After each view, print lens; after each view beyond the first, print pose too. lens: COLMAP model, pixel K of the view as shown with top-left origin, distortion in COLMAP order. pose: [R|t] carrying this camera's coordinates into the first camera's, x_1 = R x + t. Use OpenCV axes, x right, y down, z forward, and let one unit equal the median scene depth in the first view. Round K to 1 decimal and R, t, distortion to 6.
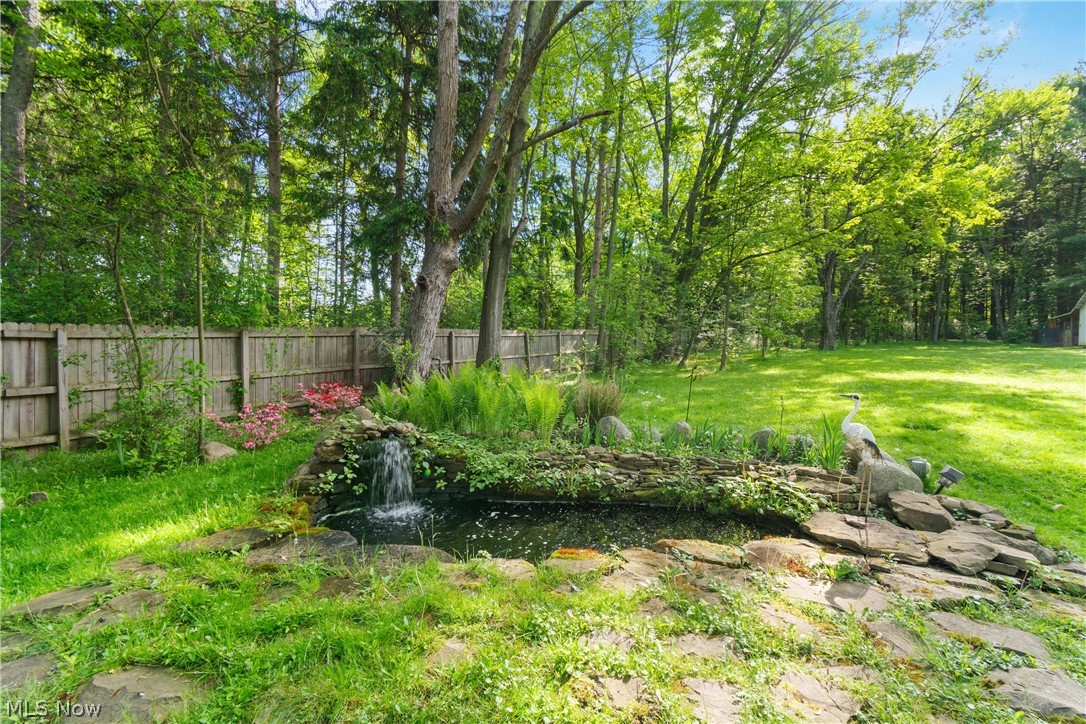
lens RADIAL K [[484.5, 0, 539.2], [0, 484.5, 359.0], [0, 0, 1]] dist [0.003671, 0.000244]
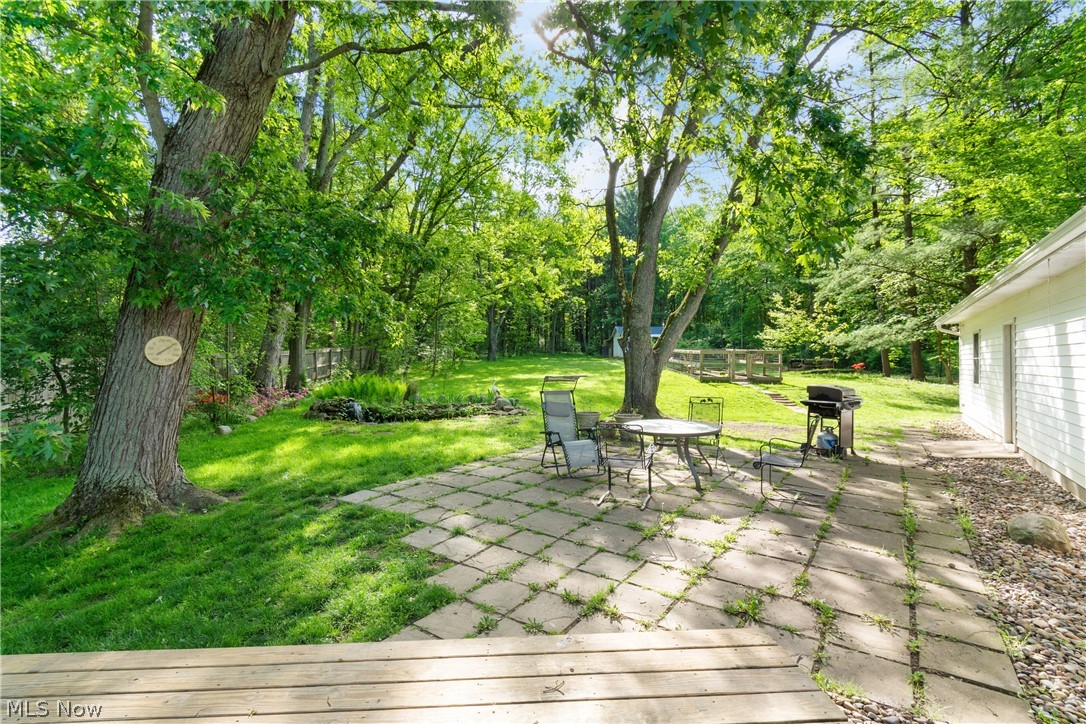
lens RADIAL K [[484.5, 0, 539.2], [0, 484.5, 359.0], [0, 0, 1]] dist [0.003671, 0.000244]
pose [[0.807730, -0.008011, 0.589498, -0.247138], [0.018602, 0.999756, -0.011901, -0.007488], [-0.589259, 0.020578, 0.807682, -0.430366]]
